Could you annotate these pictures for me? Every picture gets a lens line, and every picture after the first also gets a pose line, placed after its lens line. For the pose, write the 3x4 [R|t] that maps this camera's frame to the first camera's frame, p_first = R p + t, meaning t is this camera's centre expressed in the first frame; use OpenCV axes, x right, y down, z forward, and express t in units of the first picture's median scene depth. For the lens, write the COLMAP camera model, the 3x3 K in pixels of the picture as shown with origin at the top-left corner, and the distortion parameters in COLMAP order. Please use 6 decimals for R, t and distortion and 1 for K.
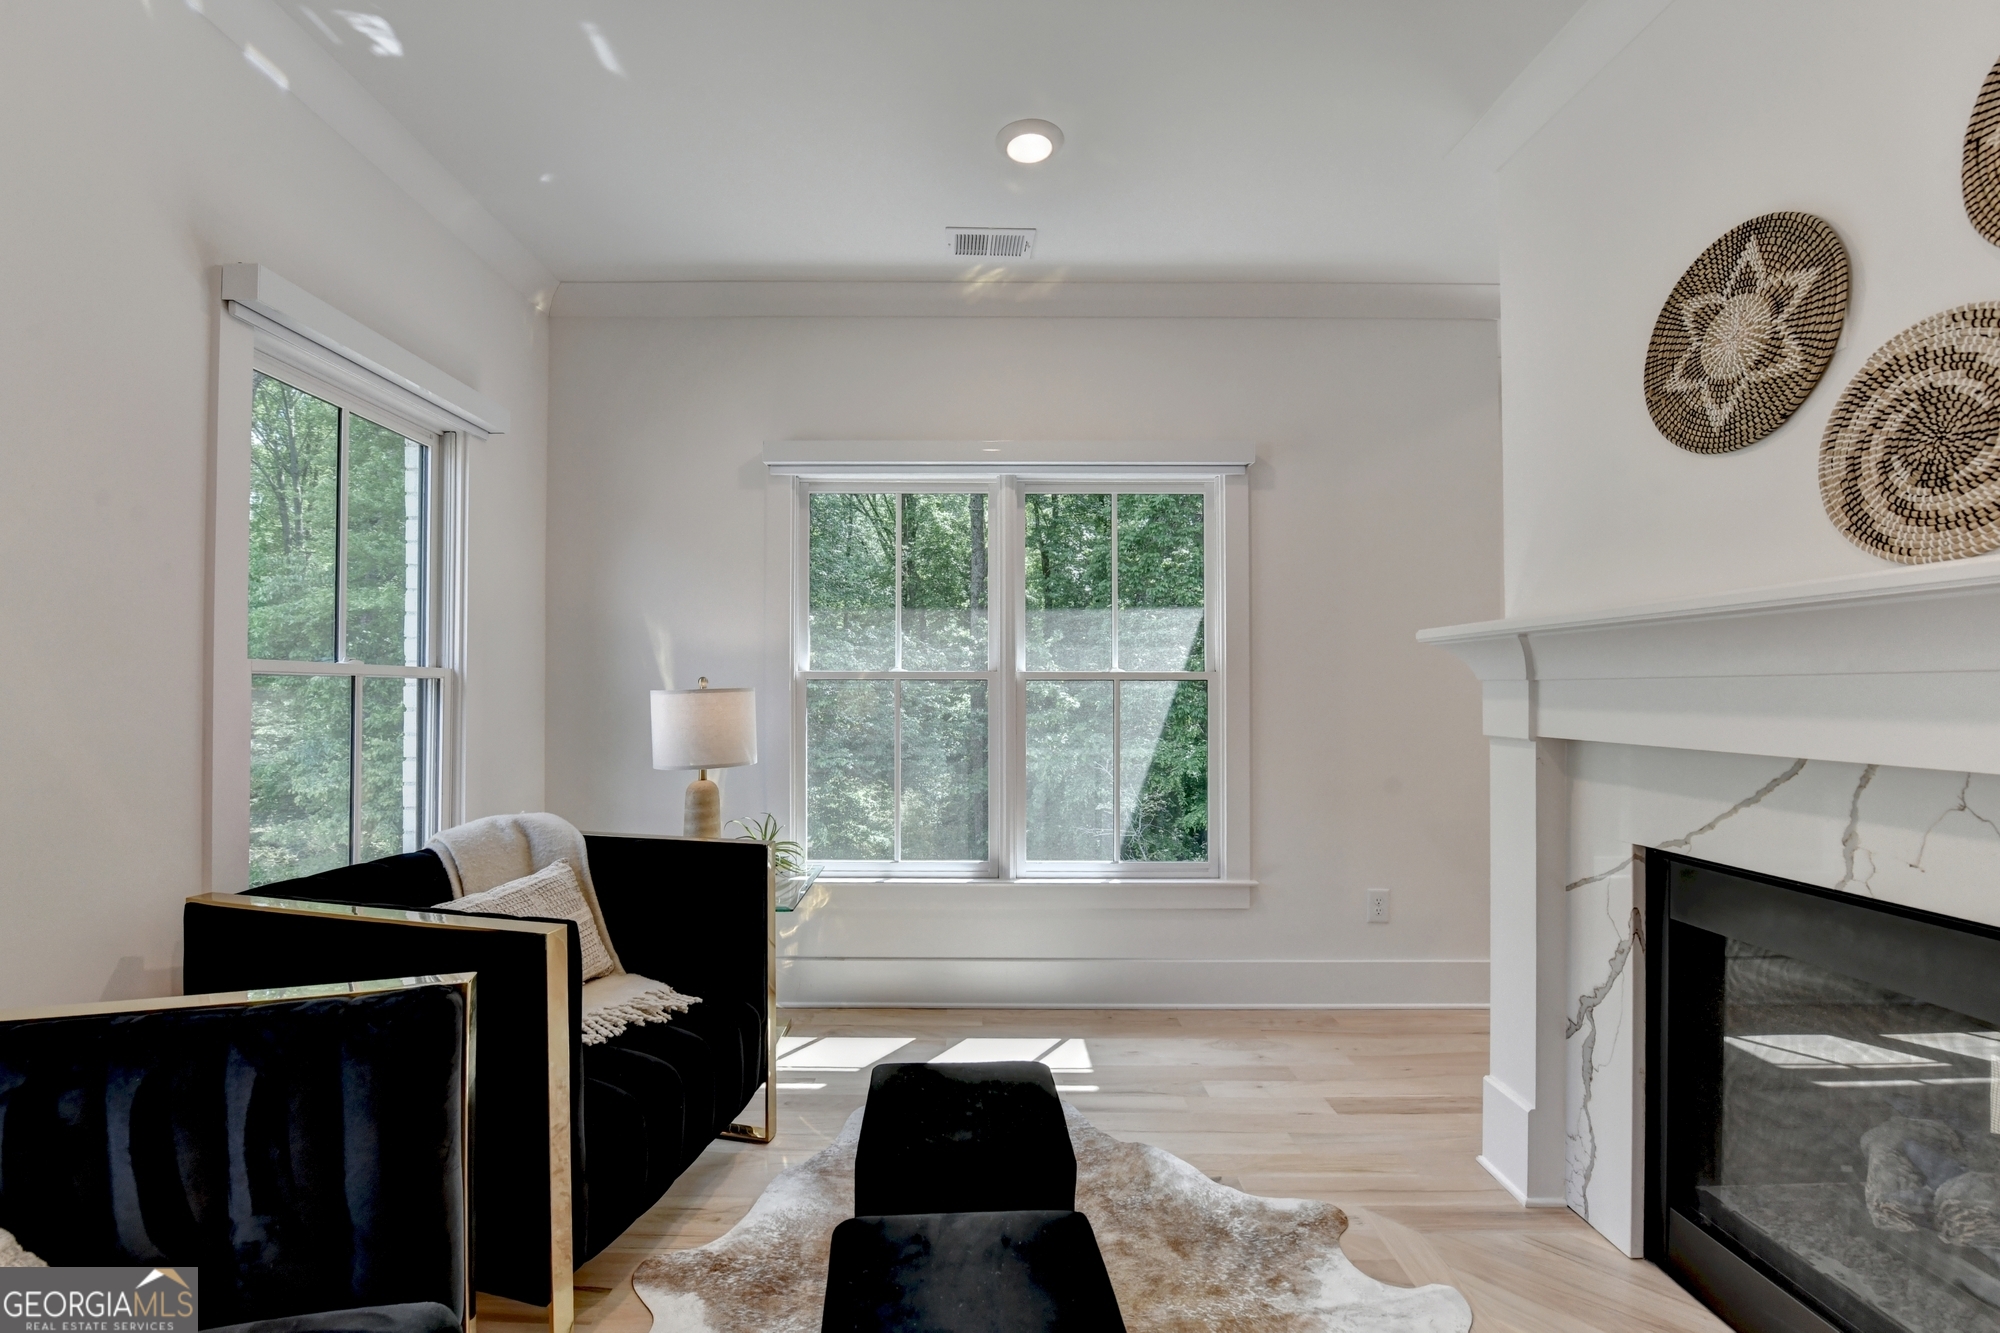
lens RADIAL K [[832.6, 0, 984.5], [0, 832.6, 697.0], [0, 0, 1]] dist [-0.015609, -0.003154]
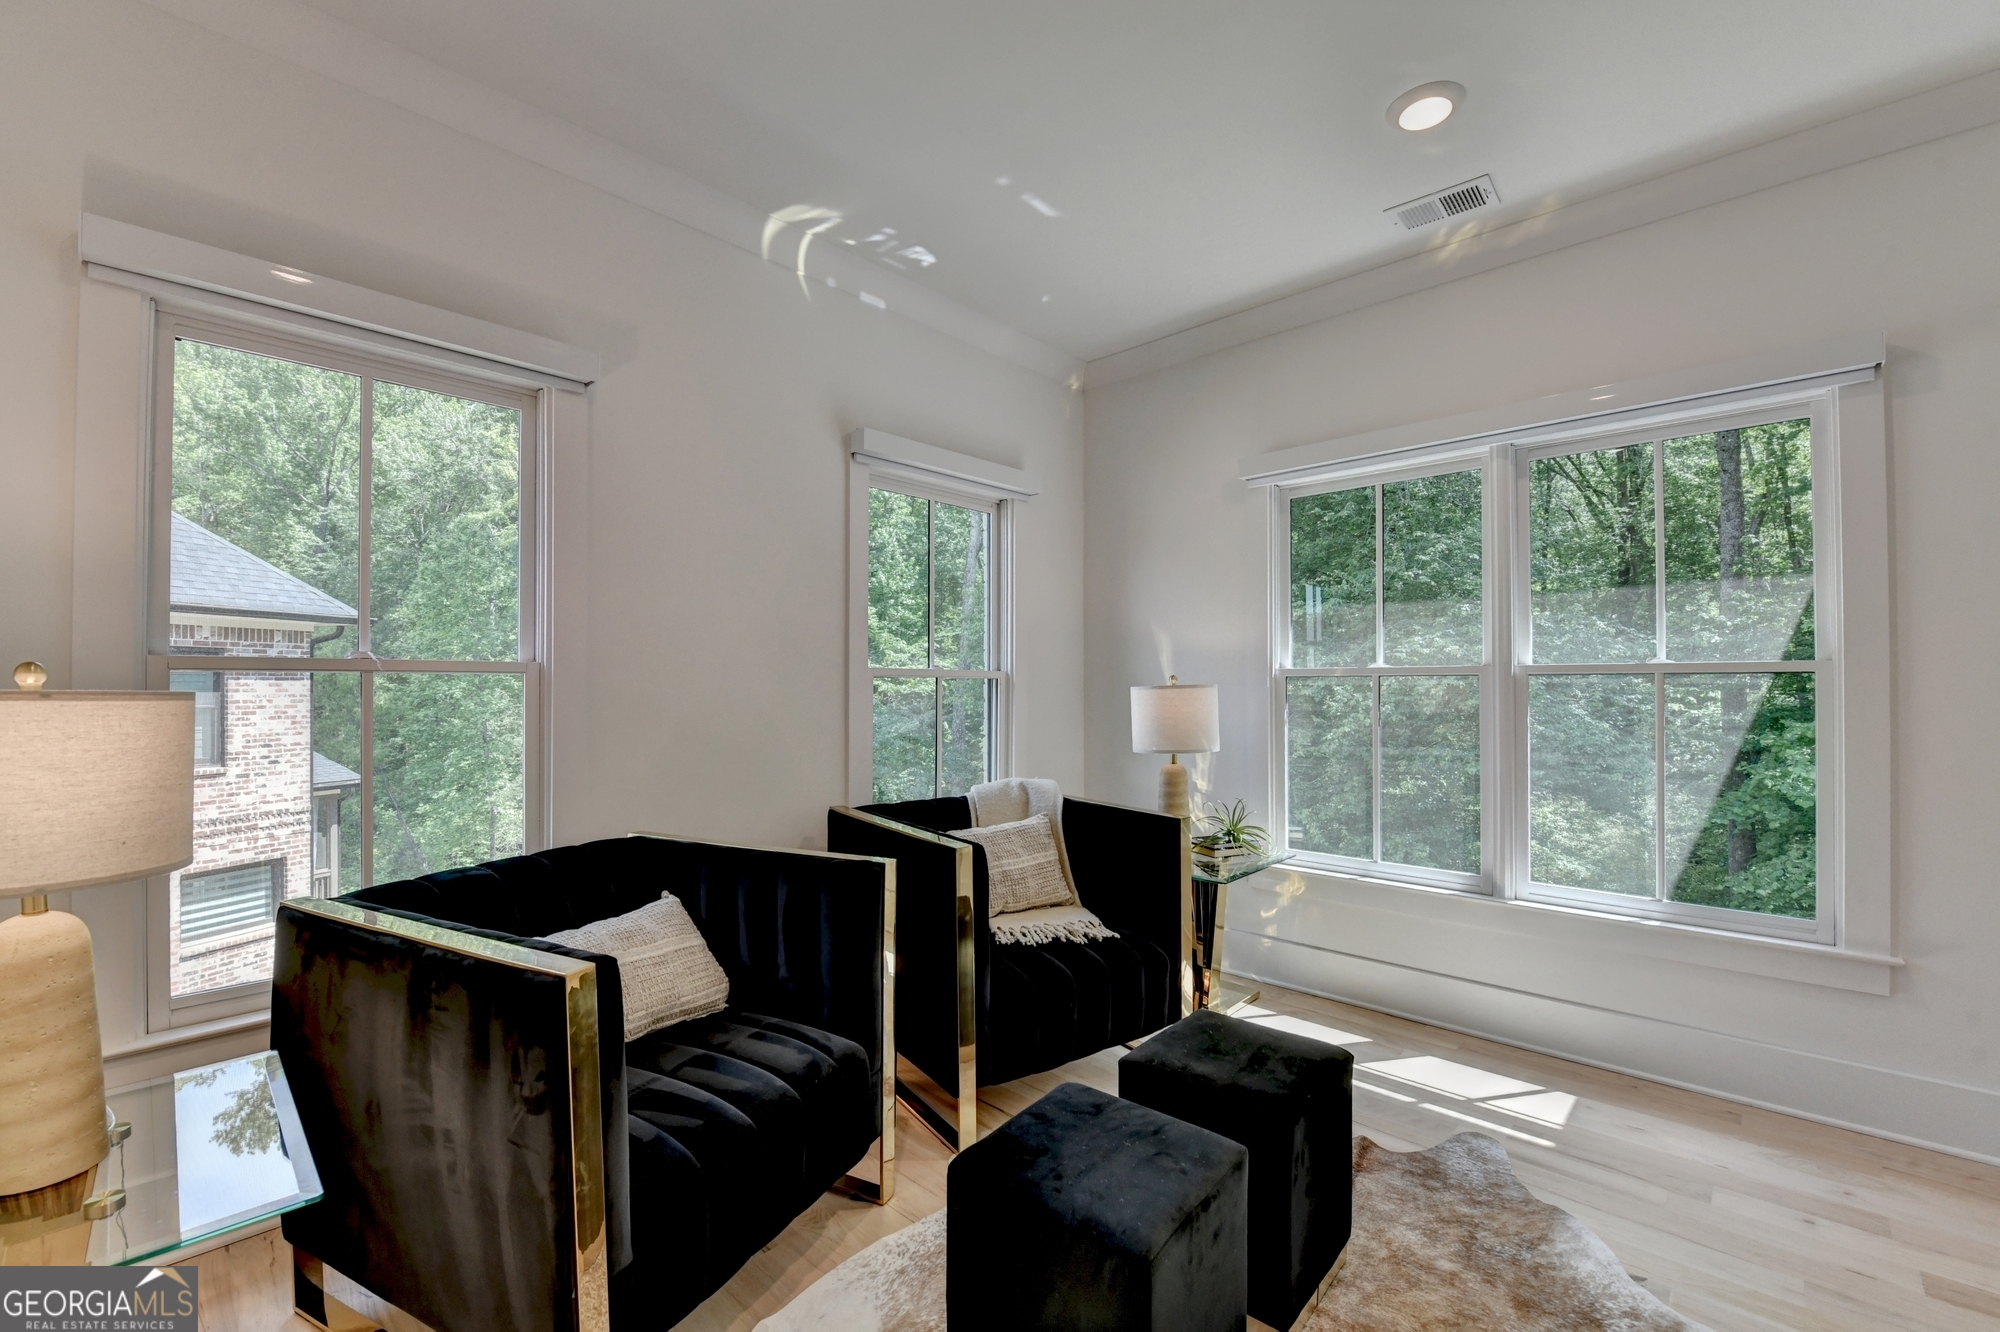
lens RADIAL K [[845.1, 0, 992.9], [0, 845.1, 705.6], [0, 0, 1]] dist [-0.024652, -0.000644]
pose [[0.716909, 0.013146, -0.697043, 0.282862], [-0.004751, 0.999891, 0.013970, 0.002820], [0.697151, -0.006704, 0.716893, -0.023679]]
